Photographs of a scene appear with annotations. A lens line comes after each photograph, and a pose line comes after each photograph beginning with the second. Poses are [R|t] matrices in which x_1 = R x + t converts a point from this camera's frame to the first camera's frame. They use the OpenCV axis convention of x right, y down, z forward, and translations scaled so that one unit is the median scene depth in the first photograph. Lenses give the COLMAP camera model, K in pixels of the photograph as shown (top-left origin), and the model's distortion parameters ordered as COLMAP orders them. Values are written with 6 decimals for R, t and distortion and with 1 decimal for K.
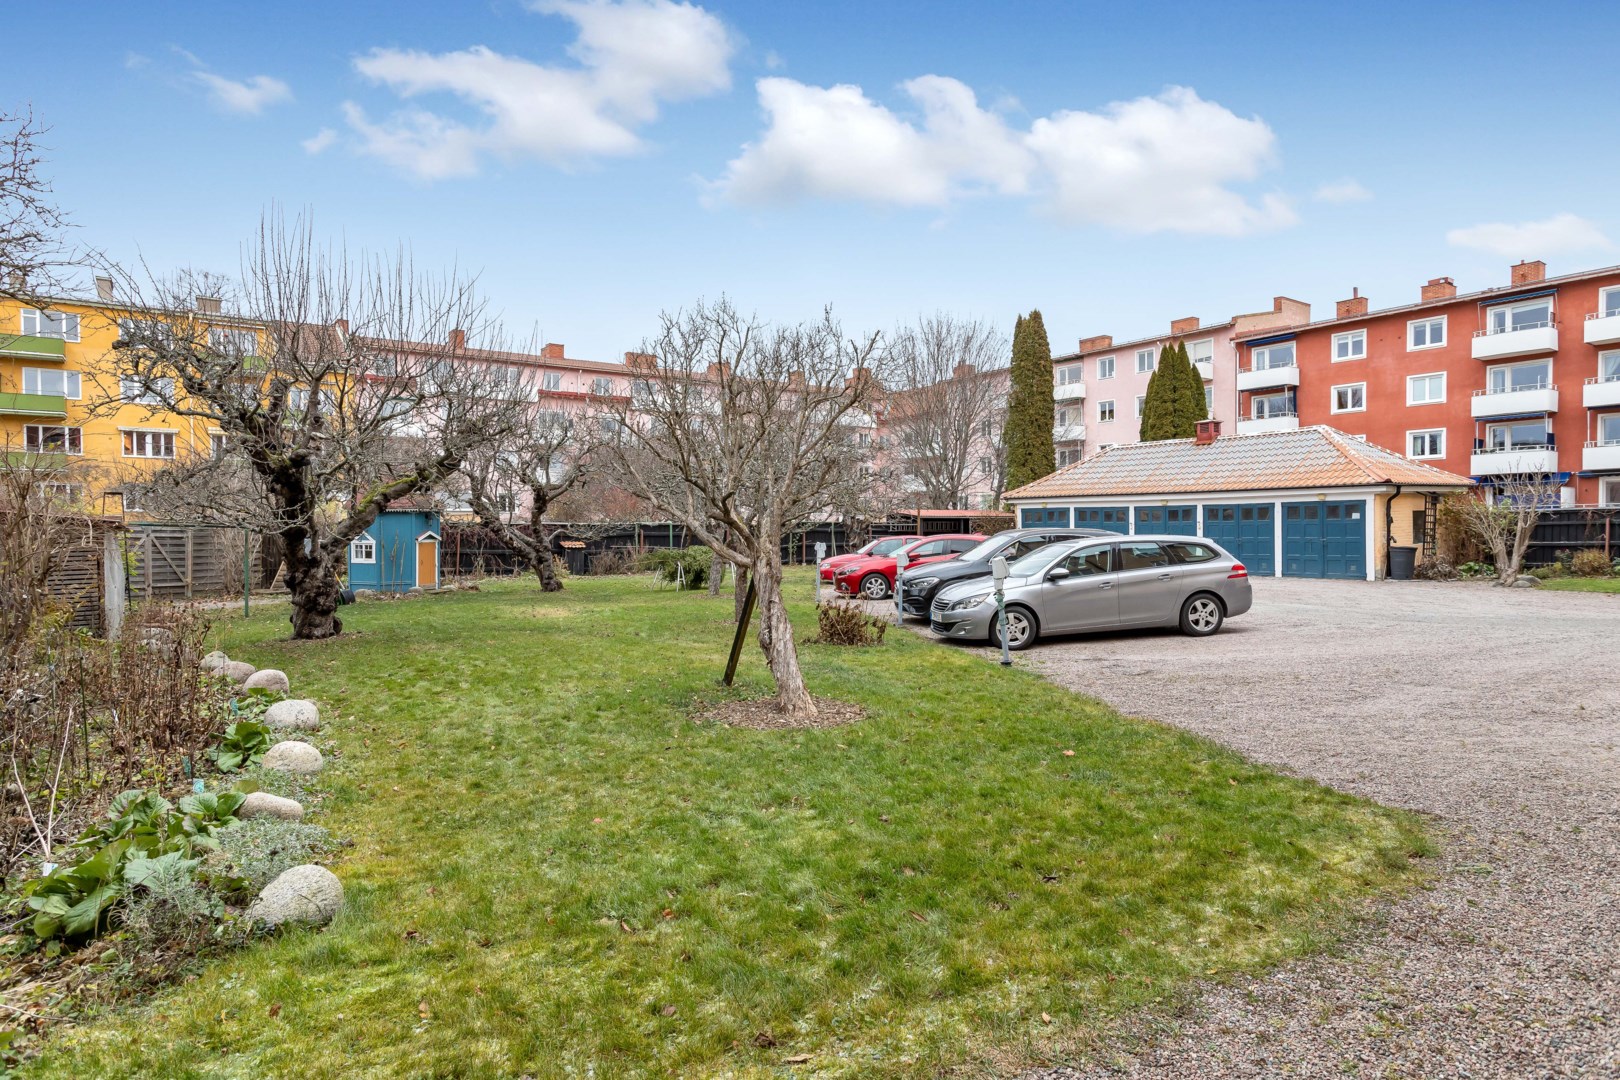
lens RADIAL K [[885.7, 0, 810.0], [0, 885.7, 540.0], [0, 0, 1]] dist [-0.000290, 0.000073]
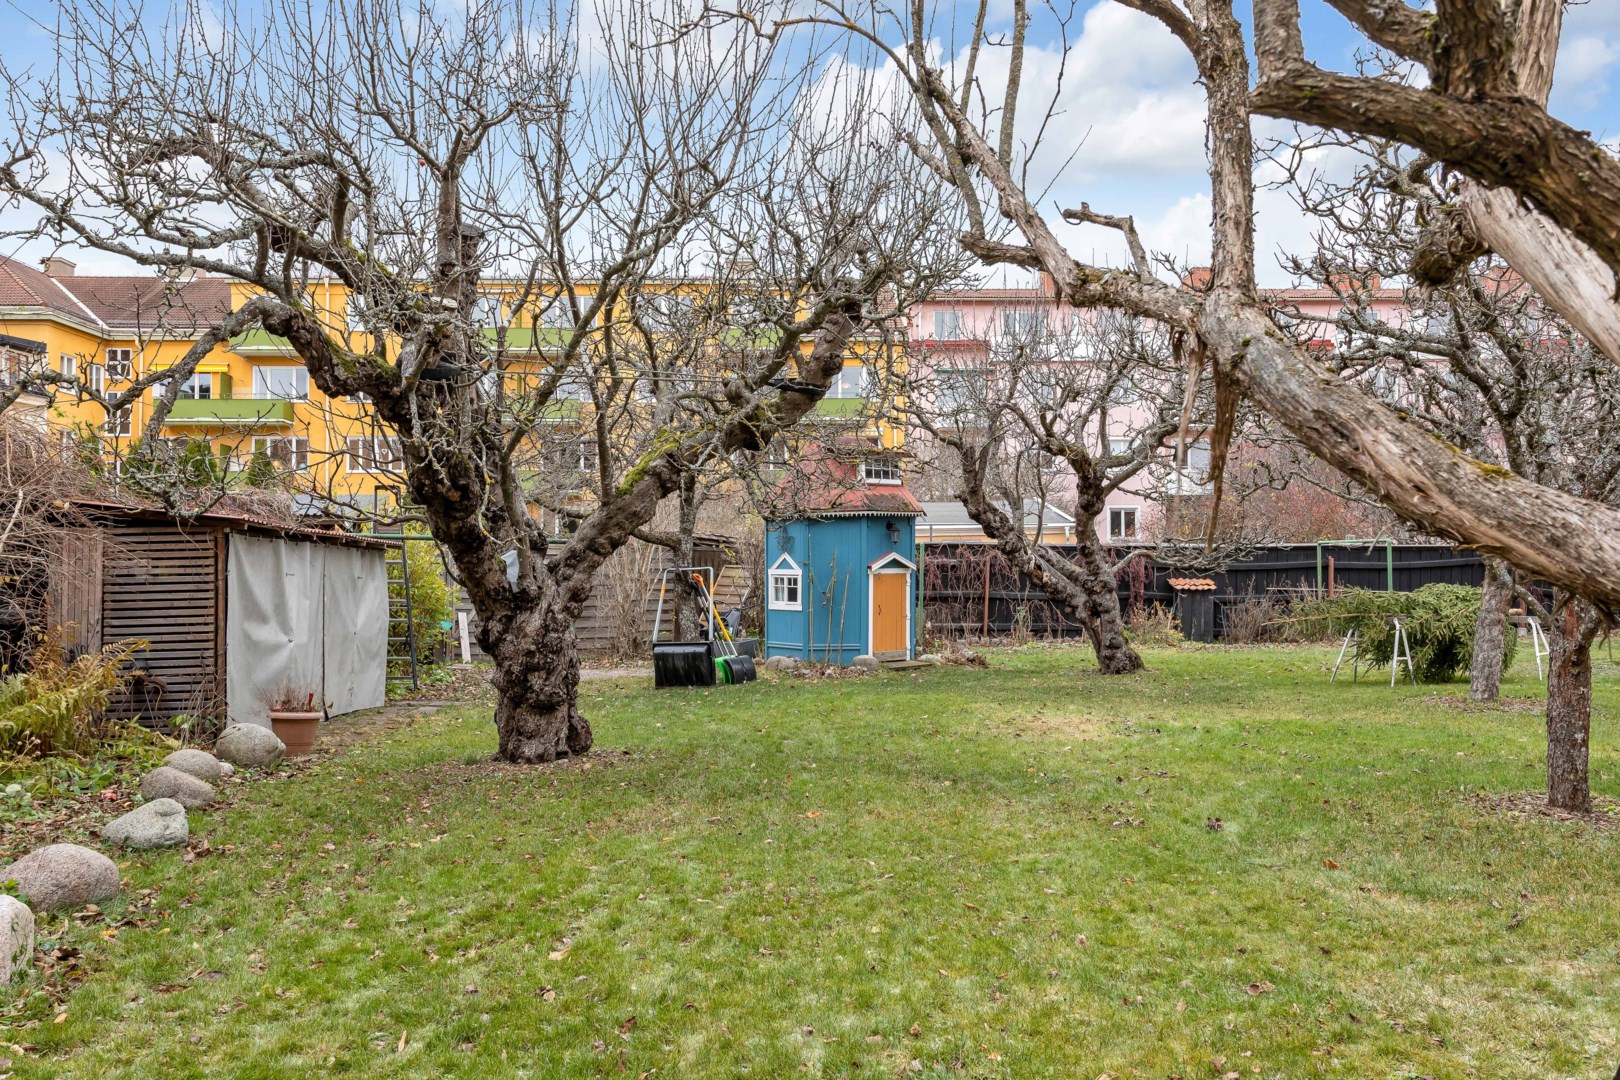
lens RADIAL K [[1299.4, 0, 810.0], [0, 1299.4, 540.0], [0, 0, 1]] dist [-0.004029, -0.001028]
pose [[0.828157, -0.014405, -0.560311, -0.028130], [-0.006170, 0.999375, -0.034813, 0.010075], [0.560462, 0.032288, 0.827550, 0.313115]]
